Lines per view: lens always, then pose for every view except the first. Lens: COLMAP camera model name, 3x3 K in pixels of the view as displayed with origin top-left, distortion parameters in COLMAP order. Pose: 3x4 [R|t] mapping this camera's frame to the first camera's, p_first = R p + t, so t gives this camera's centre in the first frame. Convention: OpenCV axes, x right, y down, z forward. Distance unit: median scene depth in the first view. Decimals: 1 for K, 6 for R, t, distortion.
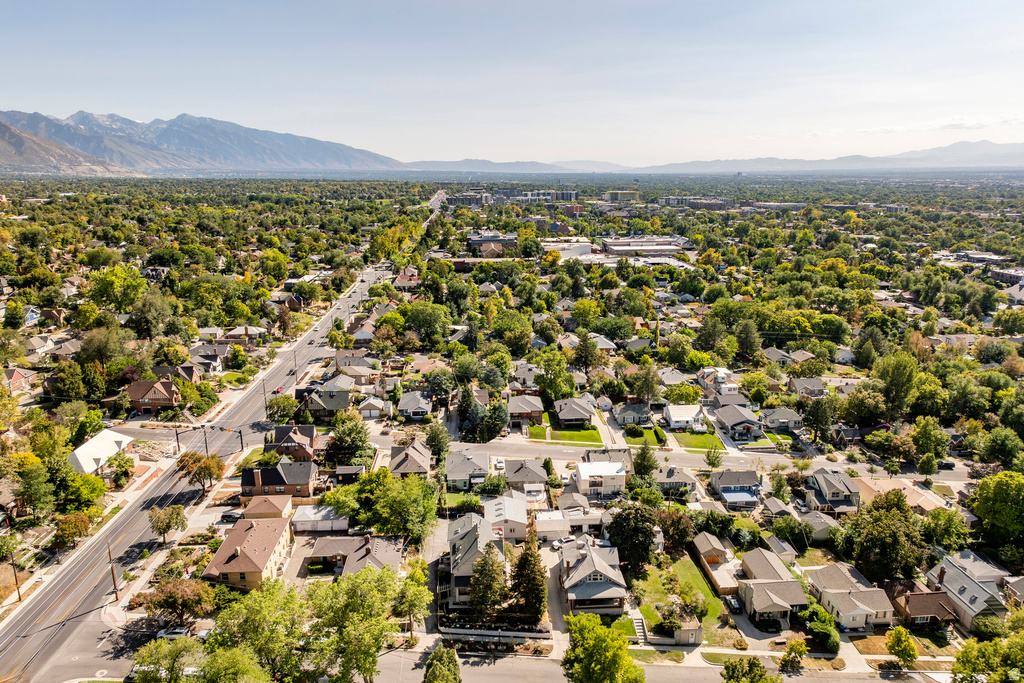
lens RADIAL K [[754.8, 0, 512.0], [0, 754.8, 341.5], [0, 0, 1]] dist [-0.033822, 0.005018]
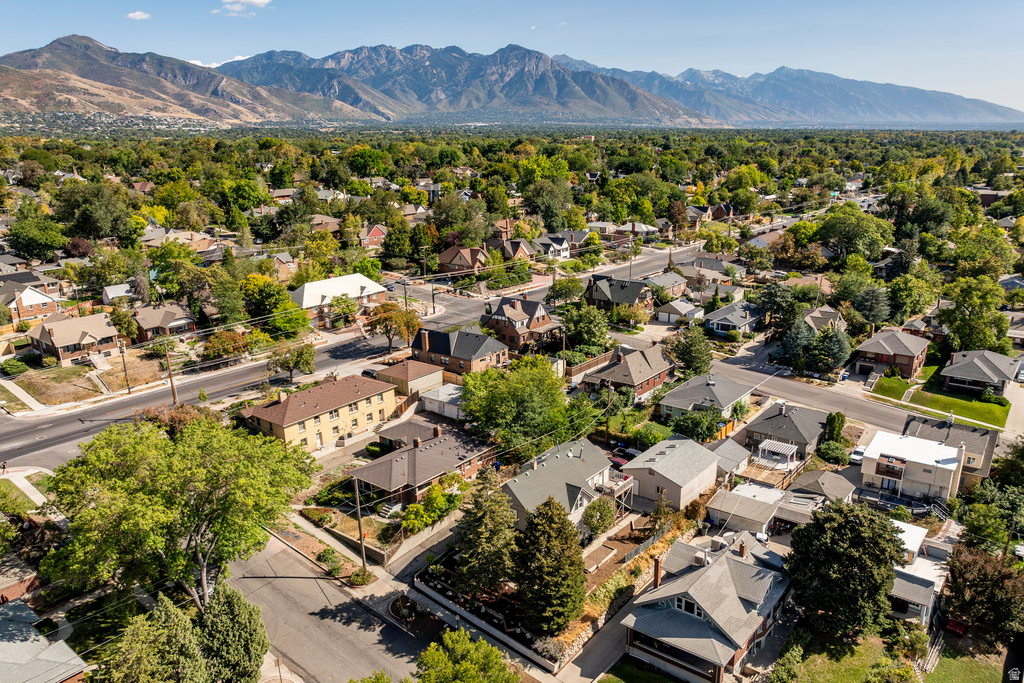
lens RADIAL K [[754.8, 0, 512.0], [0, 754.8, 341.5], [0, 0, 1]] dist [-0.033822, 0.005018]
pose [[0.746521, 0.173273, -0.642404, 0.234795], [-0.135390, 0.984855, 0.108307, 0.071933], [0.651441, 0.006121, 0.758674, 0.394808]]
